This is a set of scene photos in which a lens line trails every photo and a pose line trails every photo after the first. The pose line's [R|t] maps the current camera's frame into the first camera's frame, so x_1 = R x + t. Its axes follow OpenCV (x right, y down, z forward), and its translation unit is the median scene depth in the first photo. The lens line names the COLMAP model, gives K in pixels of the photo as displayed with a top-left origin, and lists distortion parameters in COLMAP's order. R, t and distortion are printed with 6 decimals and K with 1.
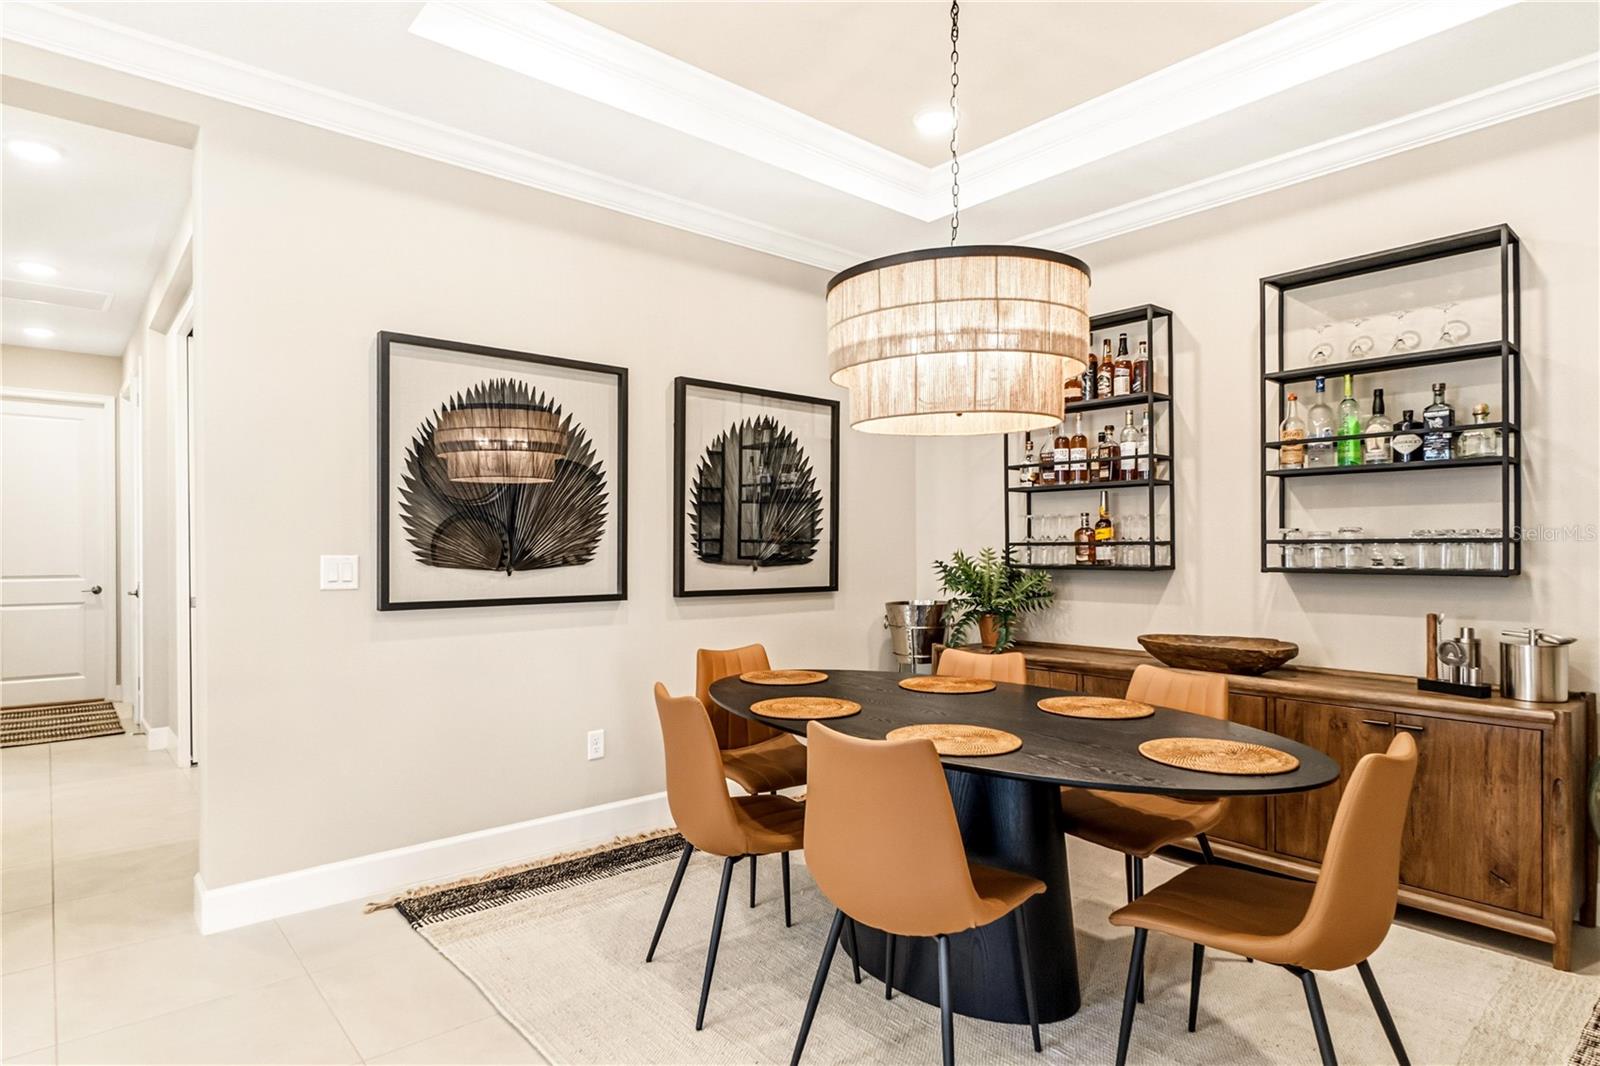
lens RADIAL K [[865.1, 0, 796.2], [0, 865.1, 555.2], [0, 0, 1]] dist [0.002389, -0.000158]
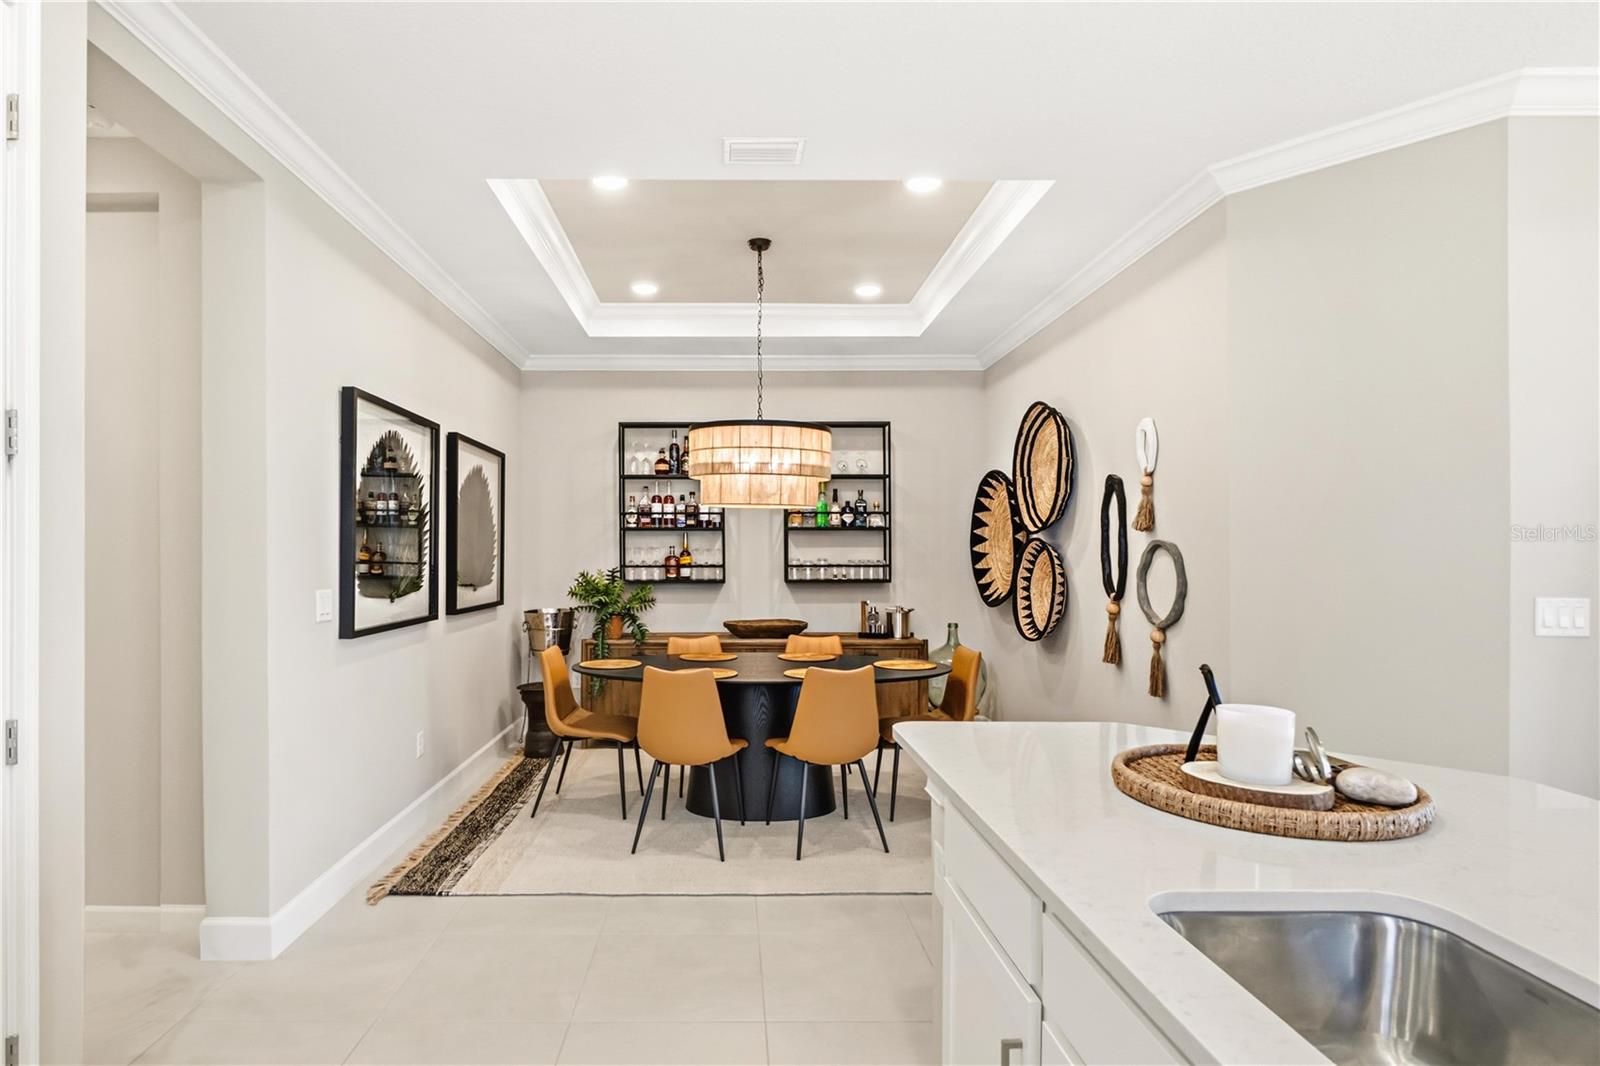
lens RADIAL K [[853.7, 0, 717.2], [0, 853.7, 546.1], [0, 0, 1]] dist [0.035794, 0.000205]
pose [[0.653804, 0.008739, 0.756614, -0.823868], [0.005084, 0.999860, -0.015941, -0.026157], [-0.756647, 0.014269, 0.653668, -0.061438]]
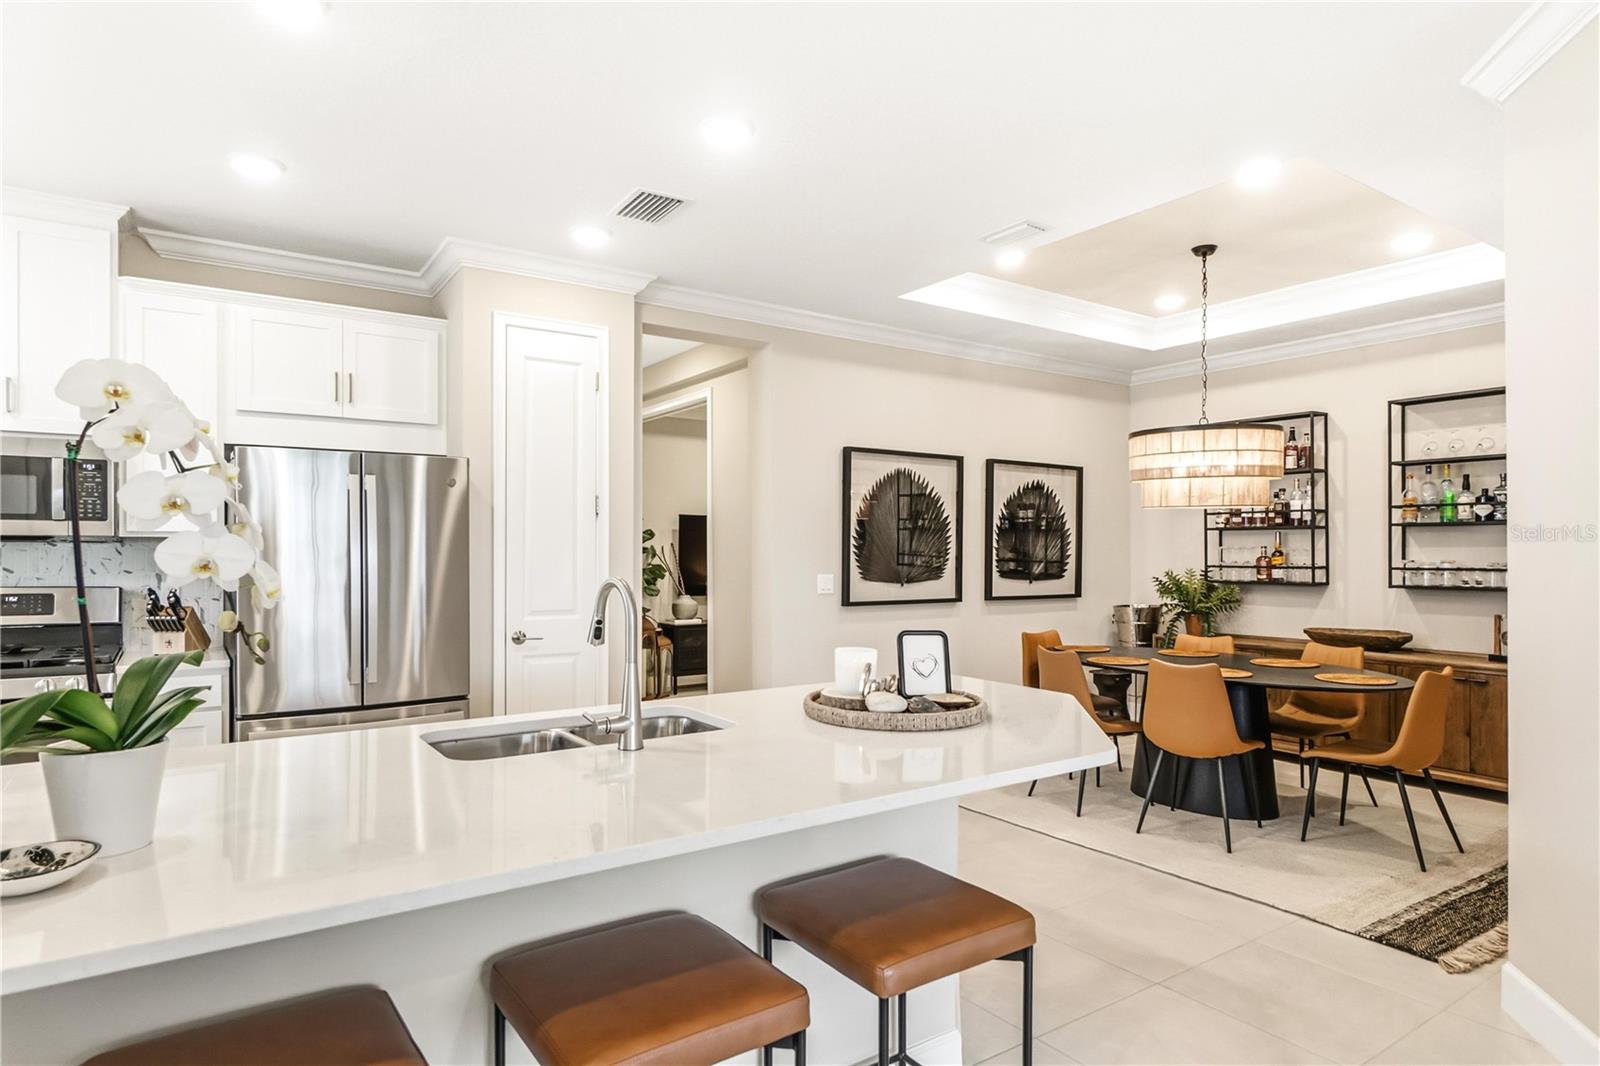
lens RADIAL K [[897.4, 0, 781.9], [0, 897.4, 557.7], [0, 0, 1]] dist [-0.002175, -0.000083]
pose [[0.992110, 0.003697, -0.125314, -0.312962], [-0.003792, 0.999993, -0.000521, -0.026984], [0.125311, 0.000992, 0.992117, -0.670427]]
